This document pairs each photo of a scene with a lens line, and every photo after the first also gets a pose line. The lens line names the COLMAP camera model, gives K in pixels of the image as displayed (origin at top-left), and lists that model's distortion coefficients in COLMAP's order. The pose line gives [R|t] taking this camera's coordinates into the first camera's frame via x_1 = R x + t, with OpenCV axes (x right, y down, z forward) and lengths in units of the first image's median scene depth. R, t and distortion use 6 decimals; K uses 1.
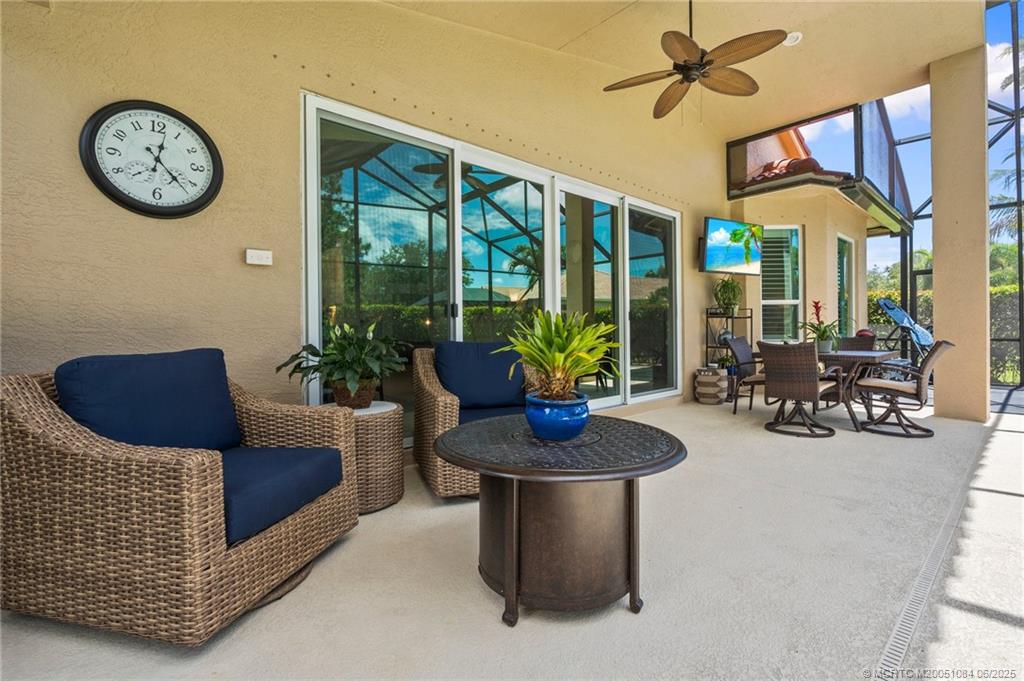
lens RADIAL K [[454.2, 0, 504.4], [0, 454.2, 336.4], [0, 0, 1]] dist [-0.006469, 0.001827]
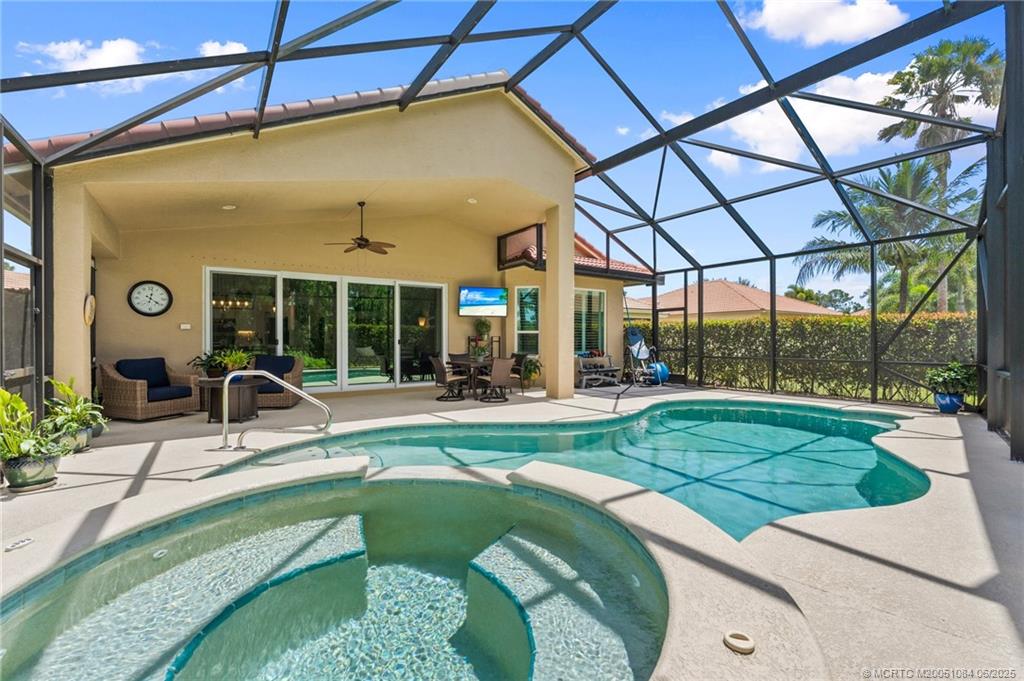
lens RADIAL K [[454.2, 0, 519.3], [0, 454.2, 342.4], [0, 0, 1]] dist [-0.006469, 0.001827]
pose [[0.992714, 0.010723, -0.120019, 2.056514], [-0.010925, 0.999940, -0.001026, -0.095227], [0.120001, 0.002330, 0.992771, -1.736715]]
